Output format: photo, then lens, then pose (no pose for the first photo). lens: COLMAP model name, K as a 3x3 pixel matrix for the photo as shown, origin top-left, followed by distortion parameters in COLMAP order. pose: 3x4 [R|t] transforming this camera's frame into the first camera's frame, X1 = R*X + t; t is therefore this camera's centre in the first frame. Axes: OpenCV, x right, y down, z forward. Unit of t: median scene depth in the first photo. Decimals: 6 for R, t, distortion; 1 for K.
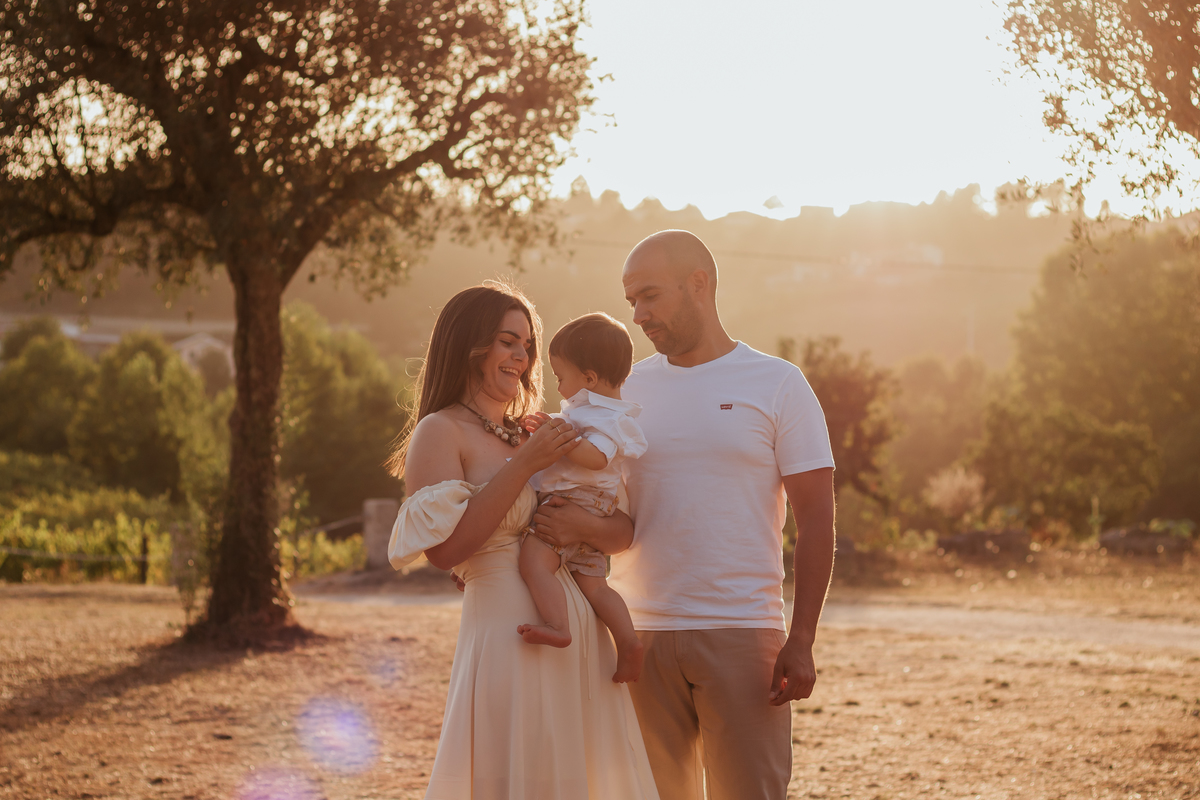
lens RADIAL K [[2782.4, 0, 600.0], [0, 2782.4, 400.0], [0, 0, 1]] dist [0.036940, -0.229387]
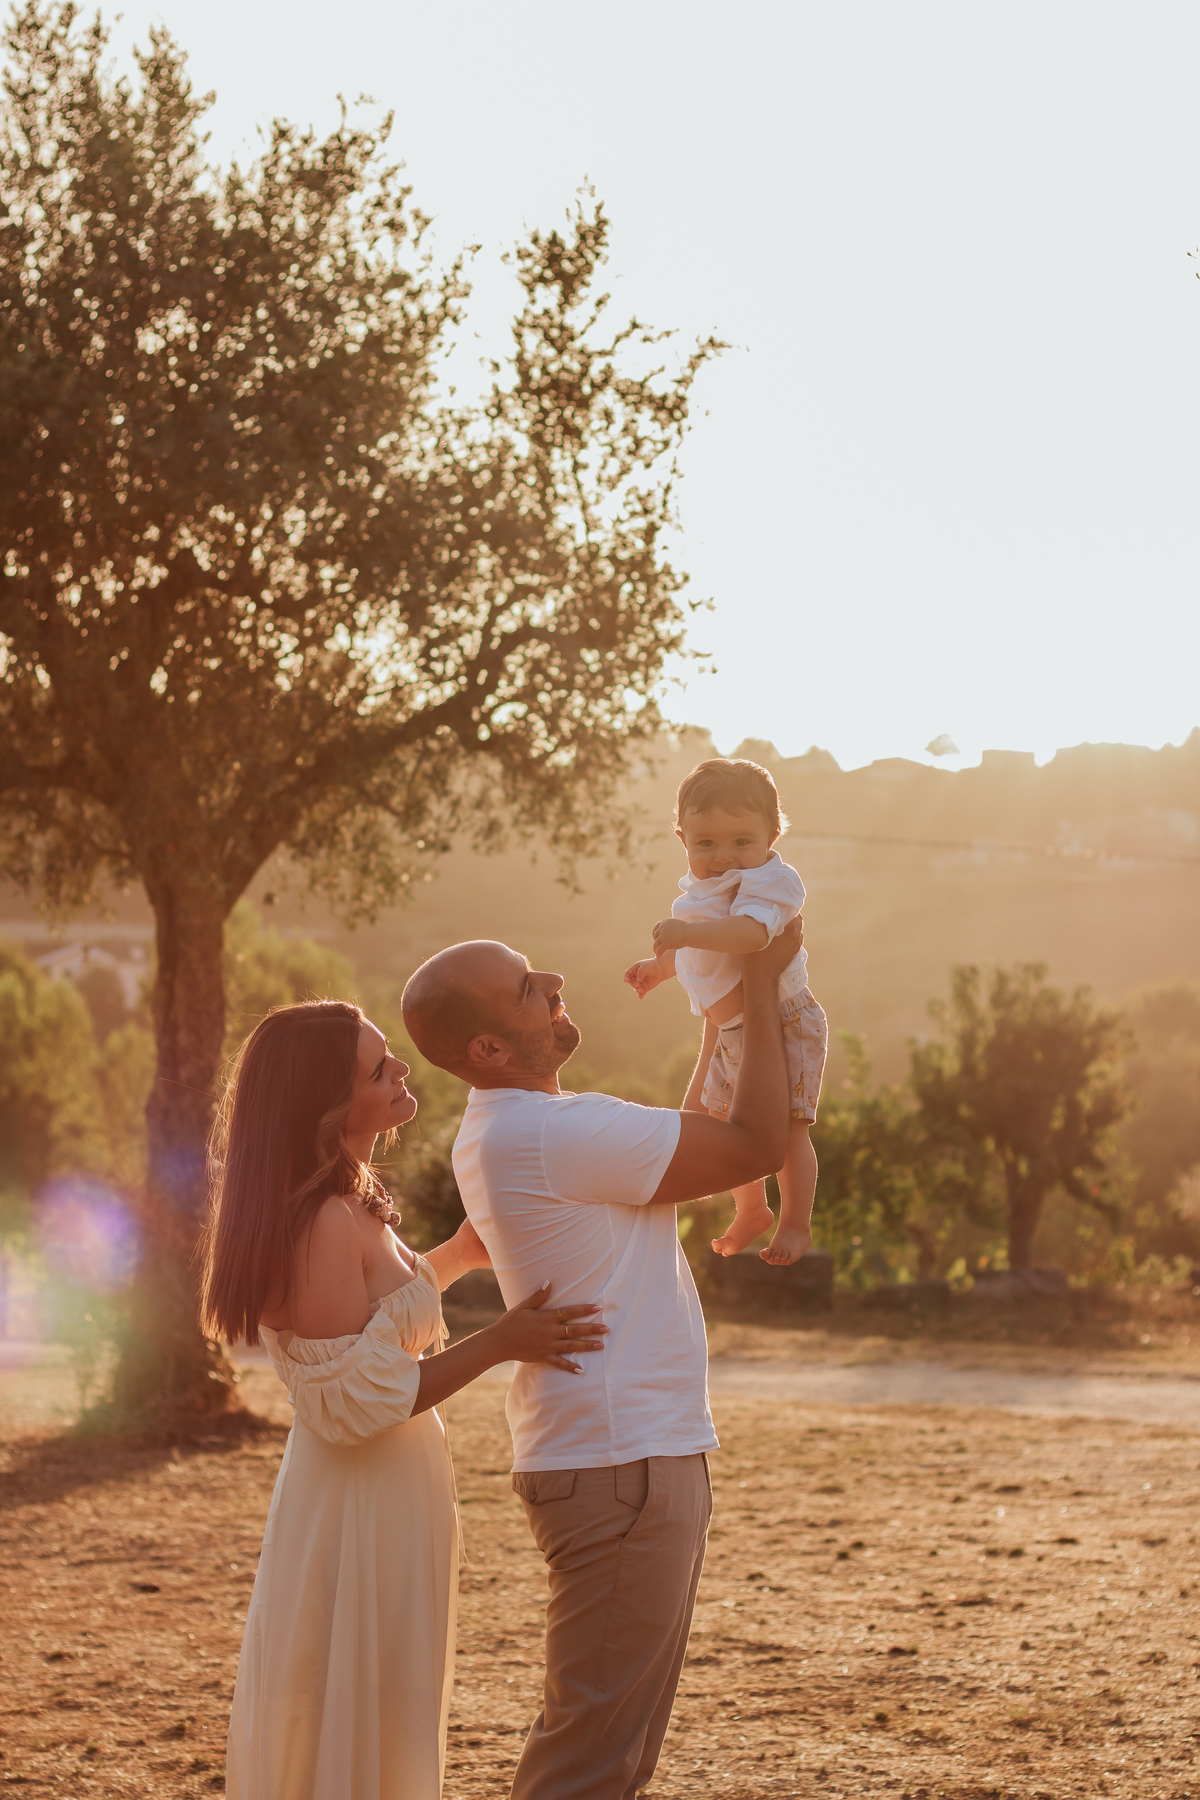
lens RADIAL K [[4248.2, 0, 600.0], [0, 4248.2, 900.0], [0, 0, 1]] dist [0.035808, -0.205718]
pose [[0.999844, 0.001800, -0.017544, -0.004483], [-0.002314, 0.999568, -0.029307, -0.013443], [0.017484, 0.029343, 0.999416, -0.036035]]
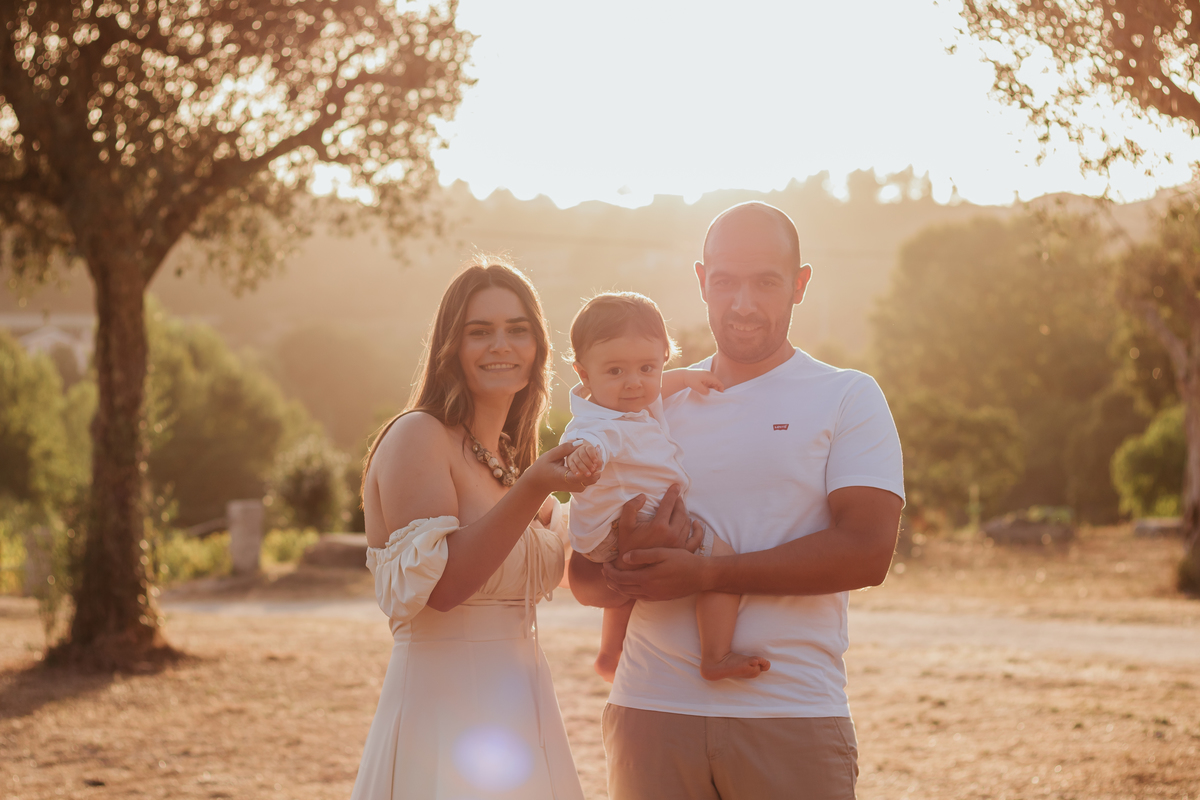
lens RADIAL K [[2714.1, 0, 600.0], [0, 2714.1, 400.0], [0, 0, 1]] dist [0.016545, -0.219043]
pose [[0.998177, -0.013291, 0.058874, -0.016988], [0.012969, 0.999899, 0.005838, -0.004694], [-0.058946, -0.005063, 0.998248, 0.086472]]
